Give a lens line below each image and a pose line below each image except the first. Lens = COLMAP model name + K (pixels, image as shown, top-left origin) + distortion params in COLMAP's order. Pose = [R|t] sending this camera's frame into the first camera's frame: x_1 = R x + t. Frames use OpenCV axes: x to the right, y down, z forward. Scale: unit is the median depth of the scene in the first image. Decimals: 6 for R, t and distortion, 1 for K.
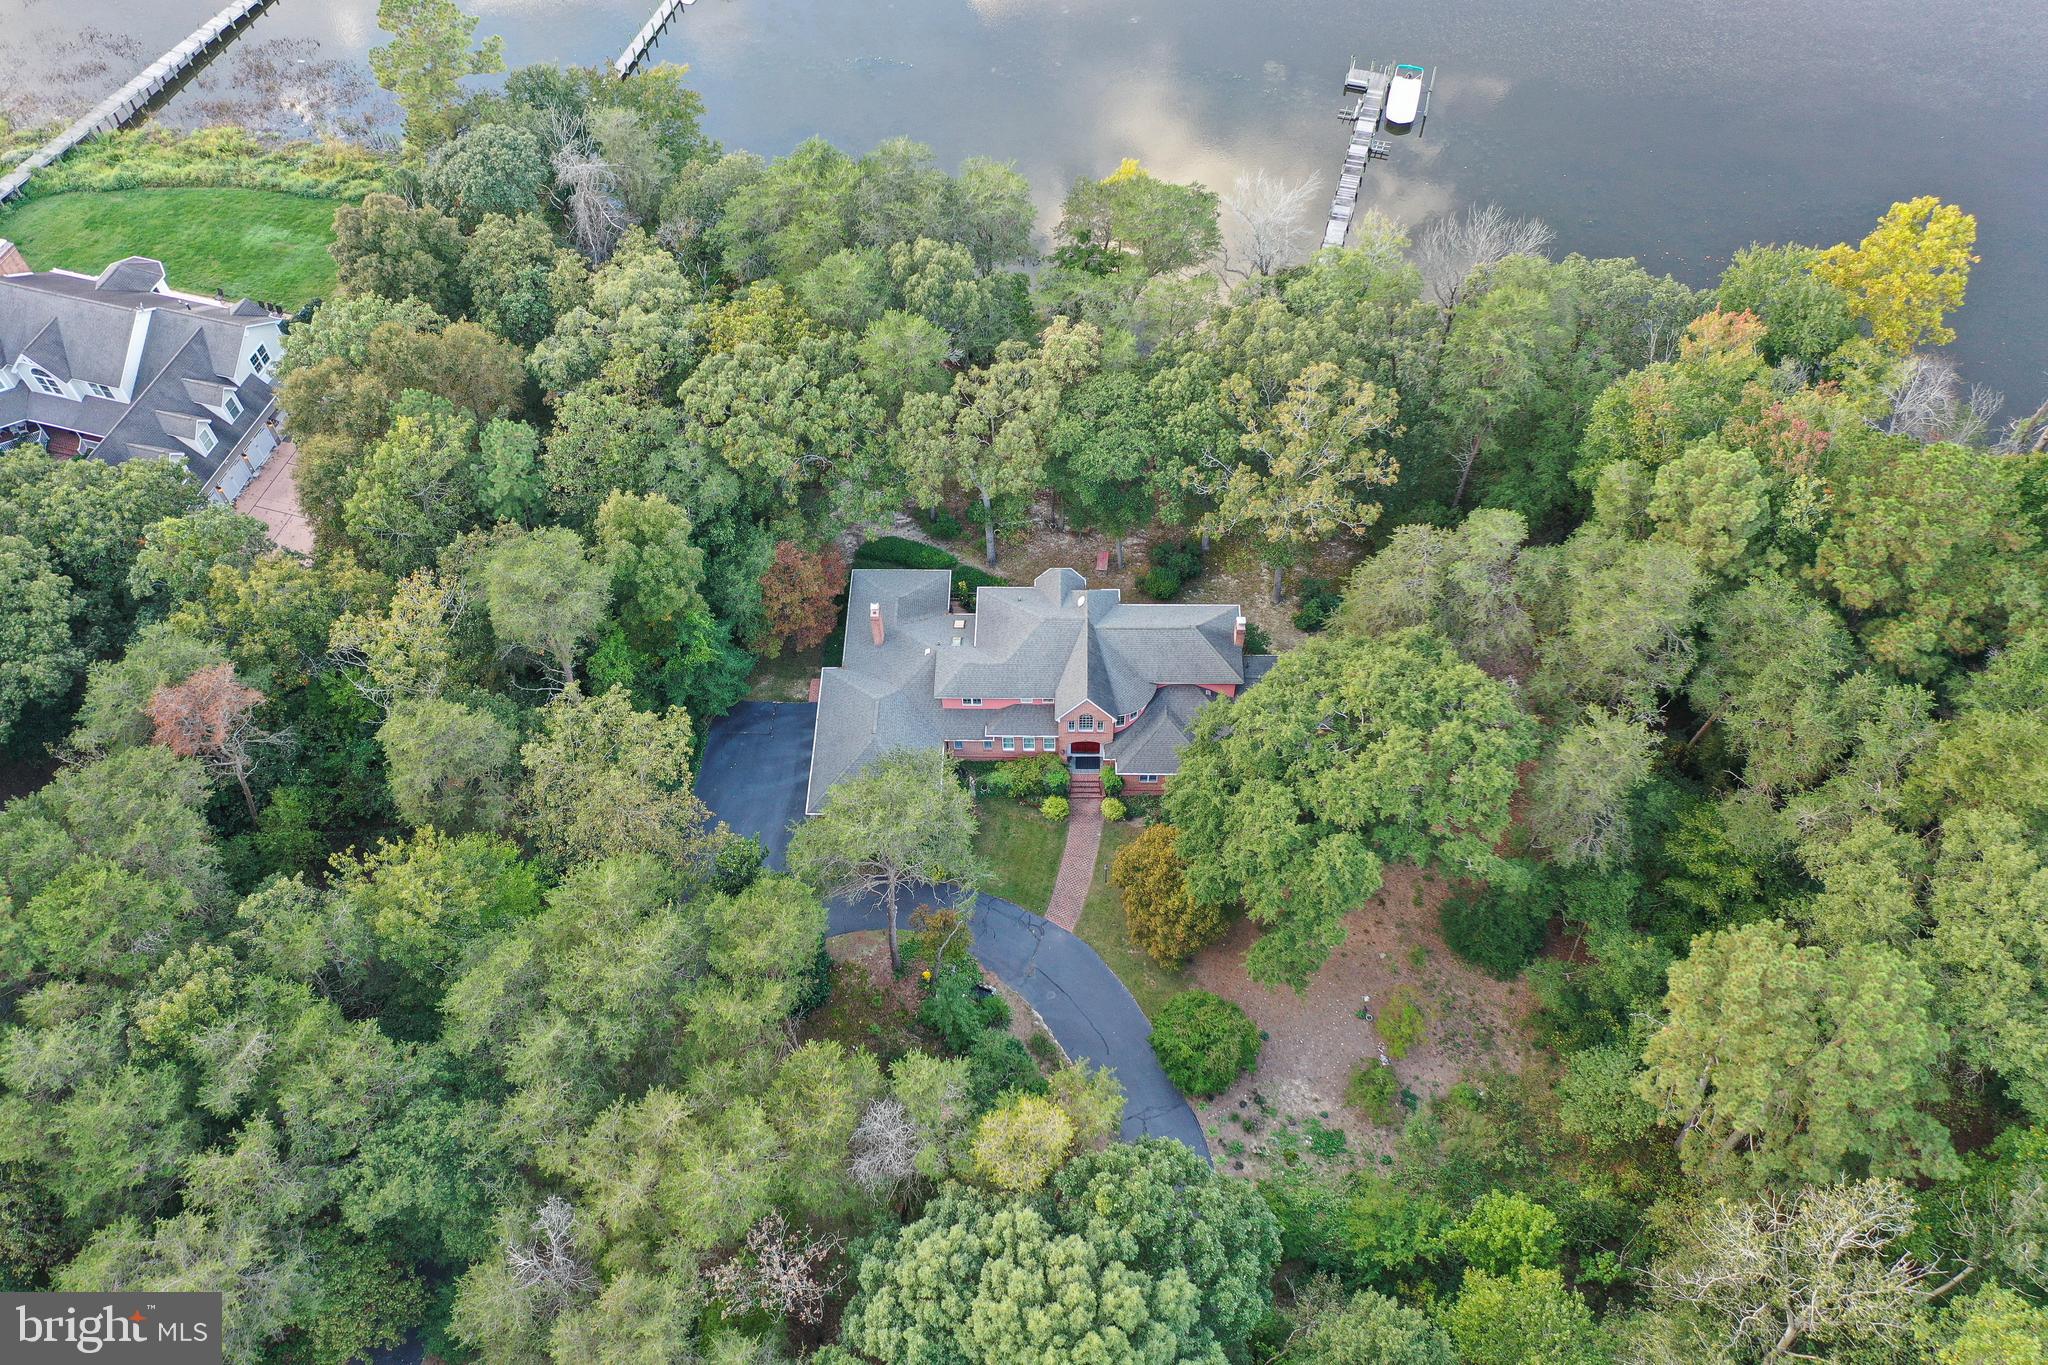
lens RADIAL K [[1616.5, 0, 1025.8], [0, 1616.5, 678.4], [0, 0, 1]] dist [0.014847, 0.008026]
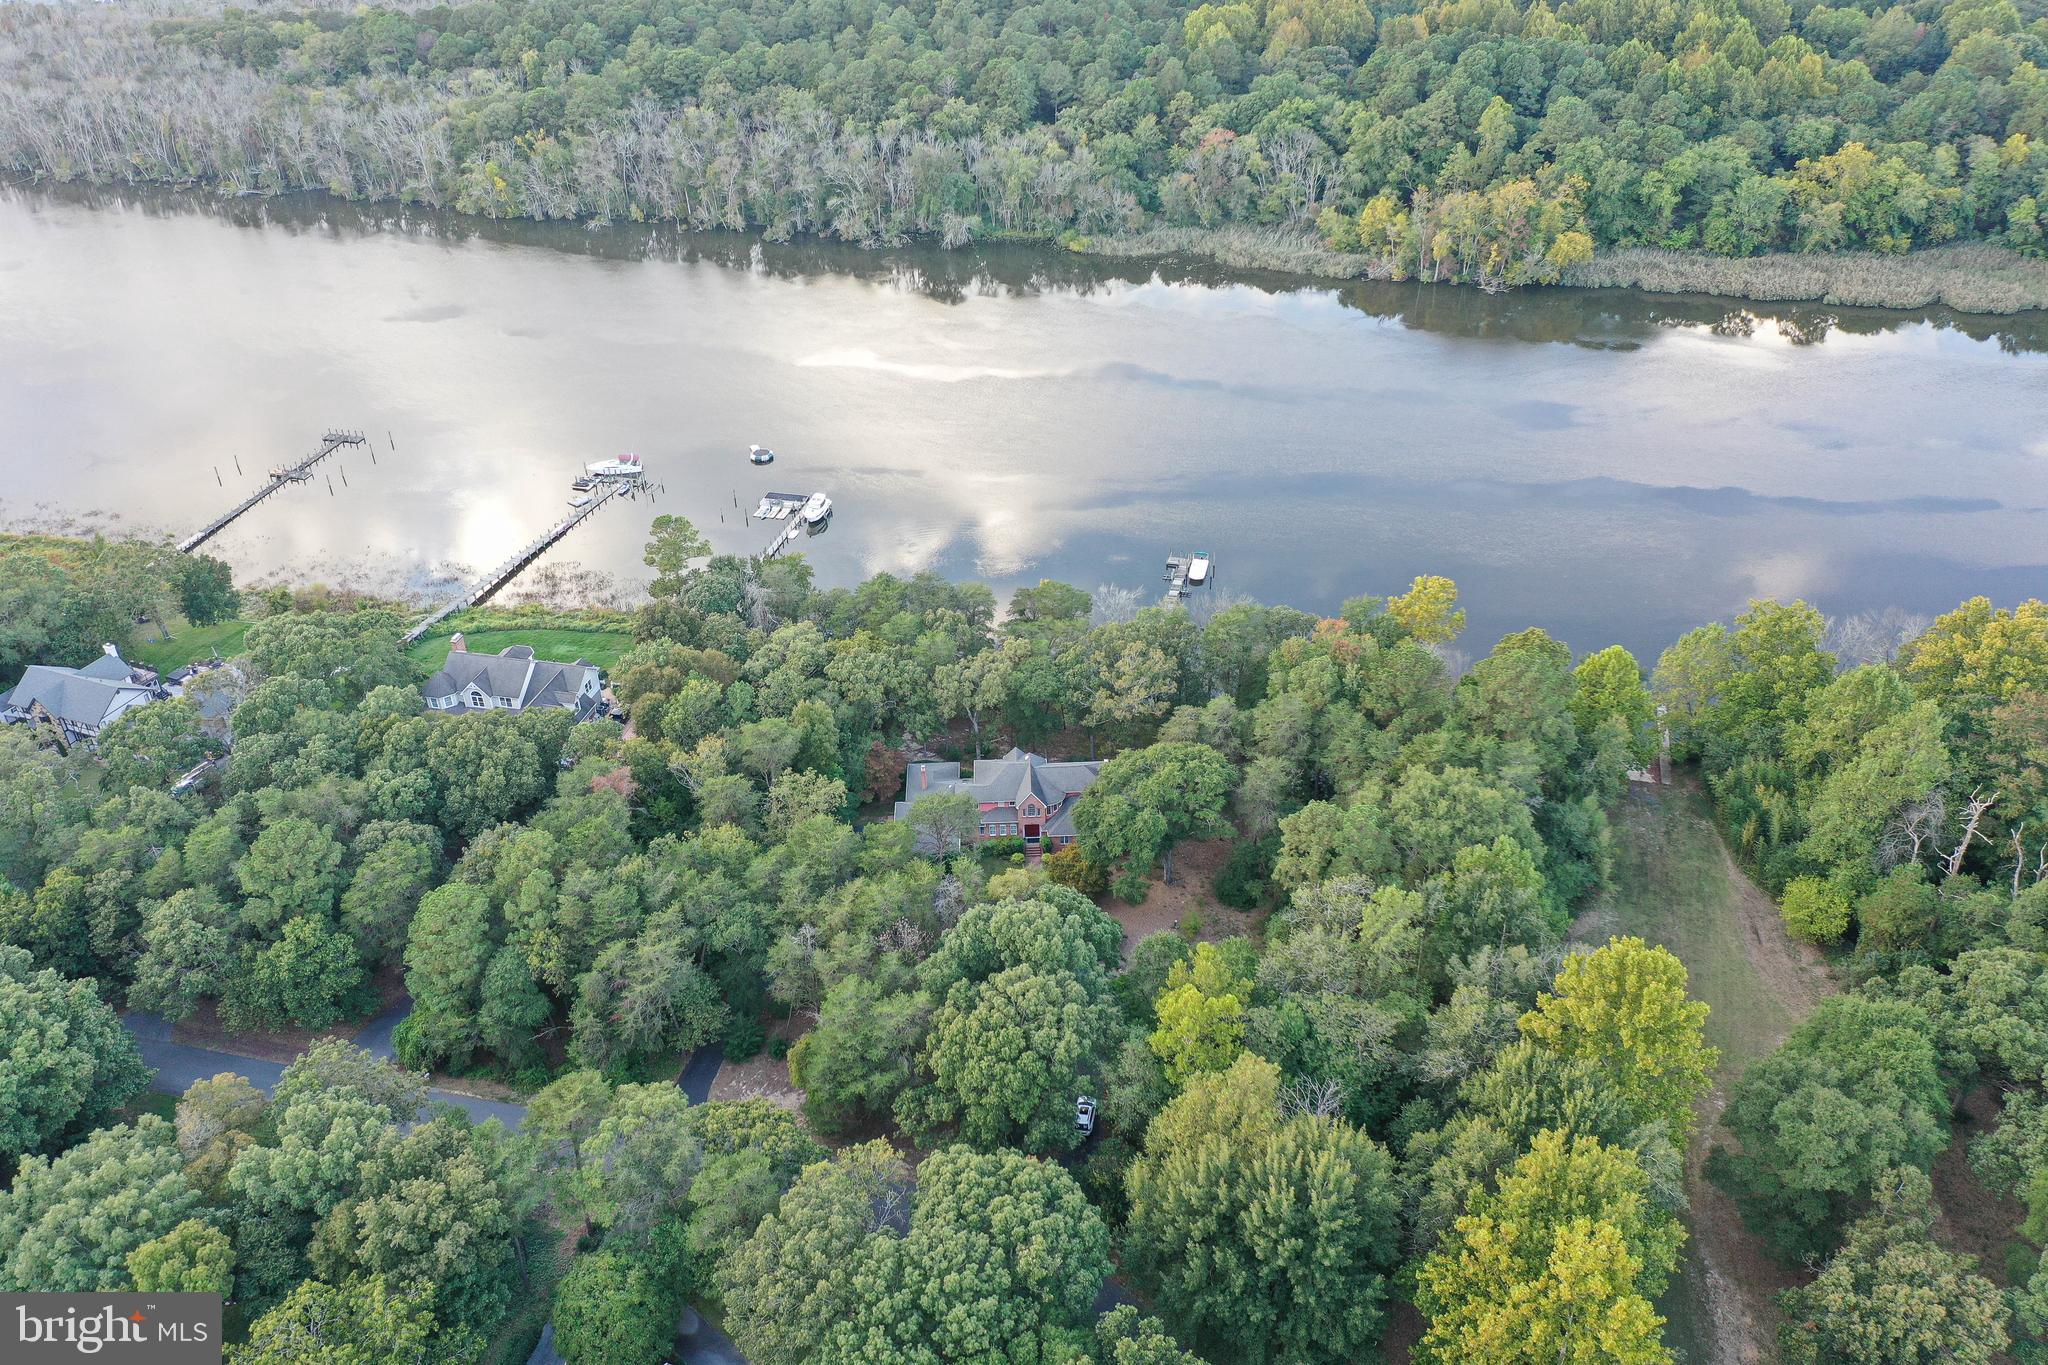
lens RADIAL K [[1616.5, 0, 1025.8], [0, 1616.5, 678.4], [0, 0, 1]] dist [0.014847, 0.008026]
pose [[0.998969, -0.029628, 0.034411, -0.033277], [0.040330, 0.927136, -0.372549, 0.615998], [-0.020866, 0.373552, 0.927375, -0.906335]]
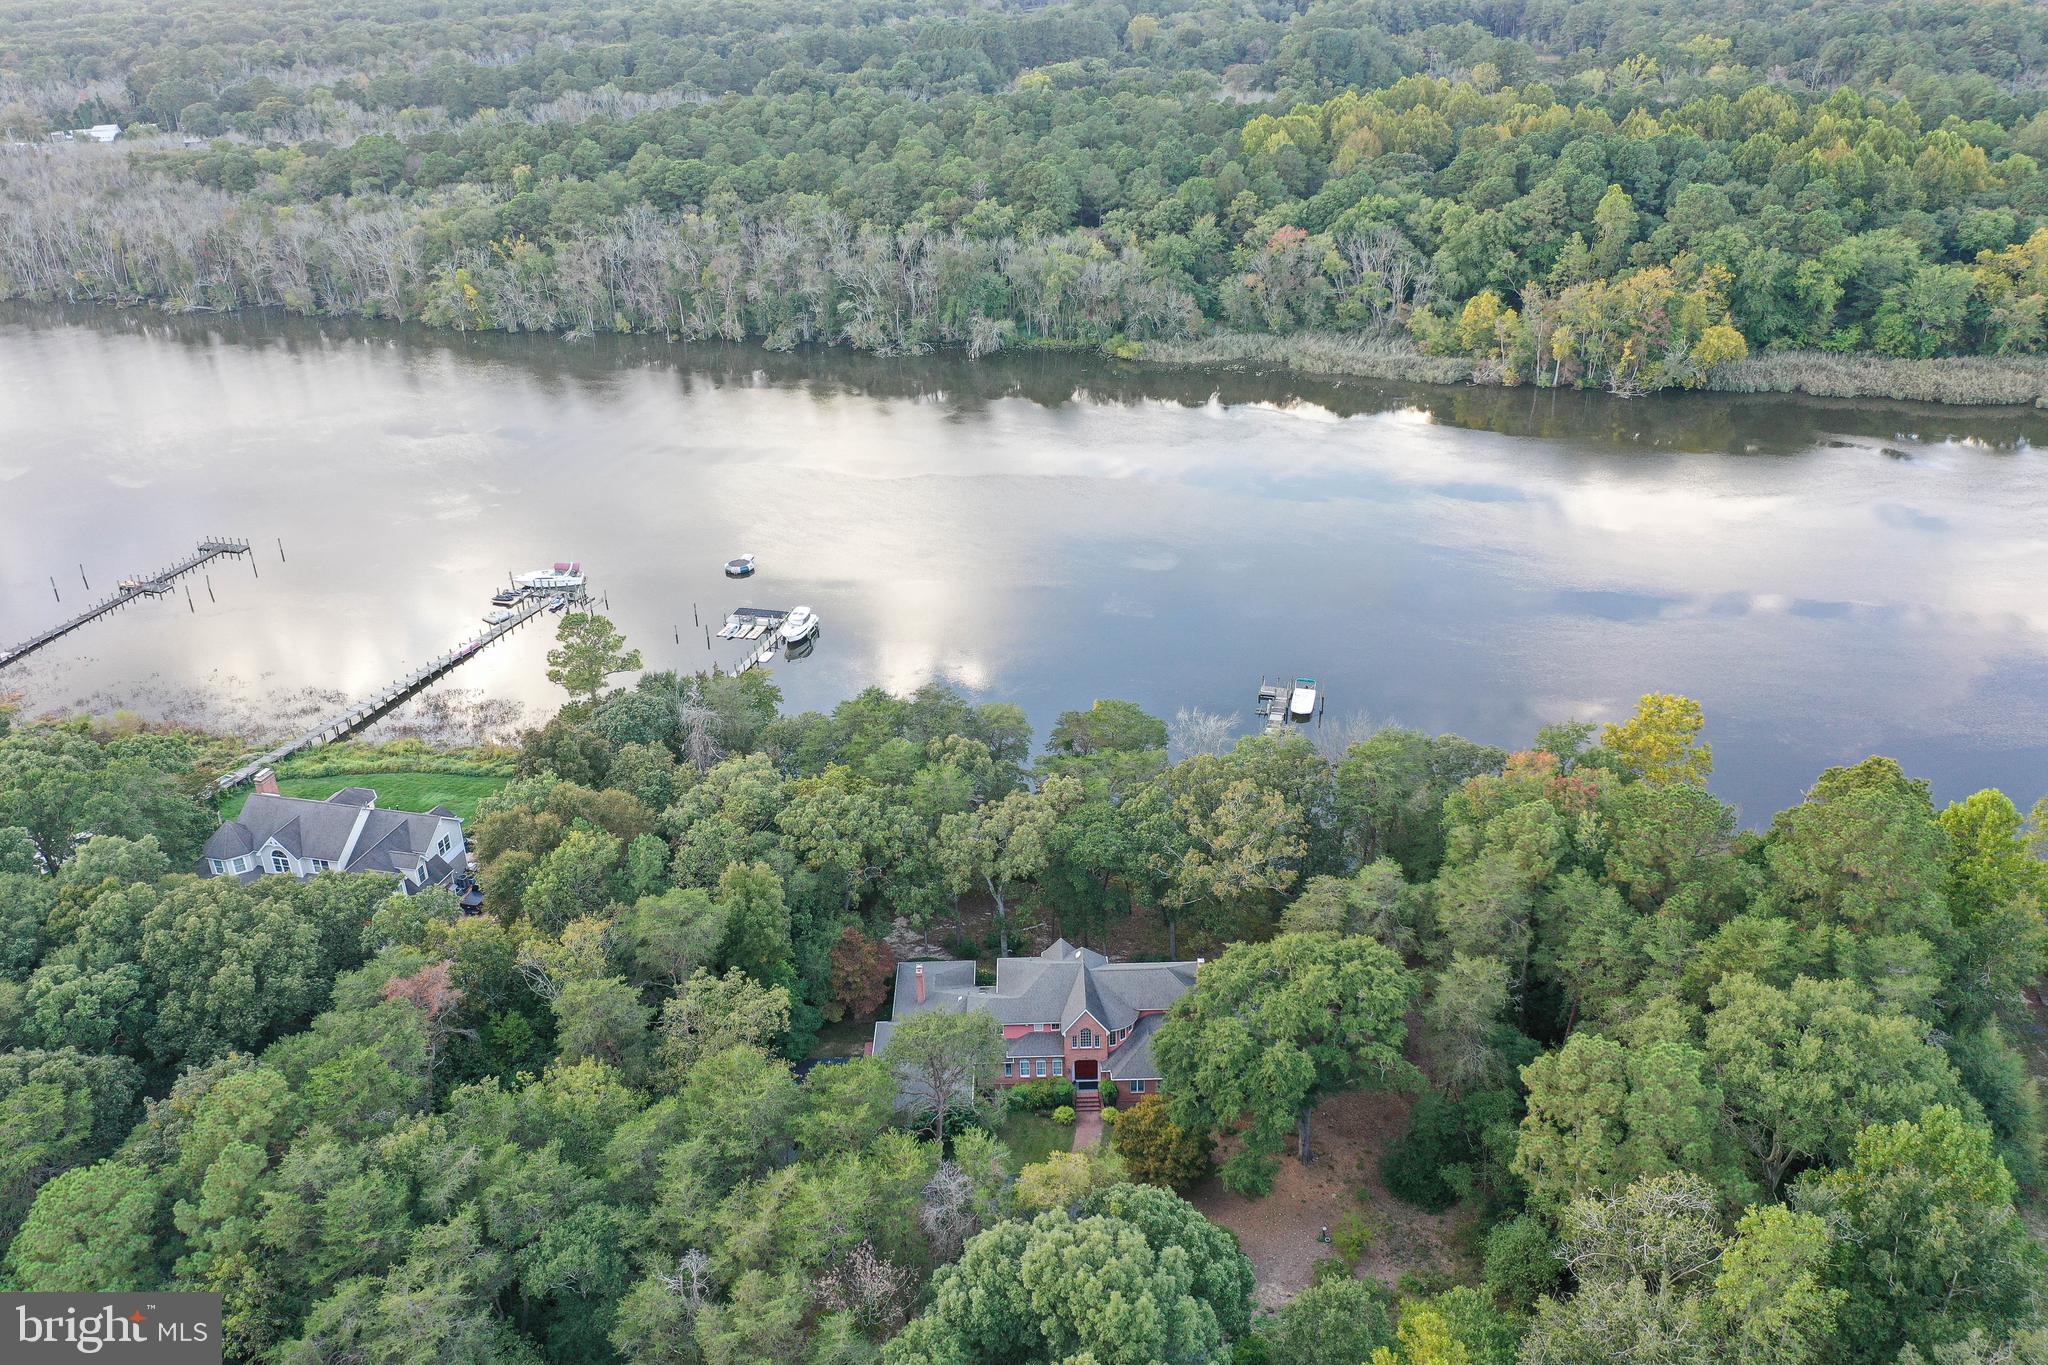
lens RADIAL K [[1617.8, 0, 1024.0], [0, 1617.8, 680.5], [0, 0, 1]] dist [0.009310, 0.004704]
pose [[0.999660, -0.018958, 0.017891, -0.028903], [0.025232, 0.876049, -0.481561, 0.392442], [-0.006544, 0.481849, 0.876230, -0.255807]]
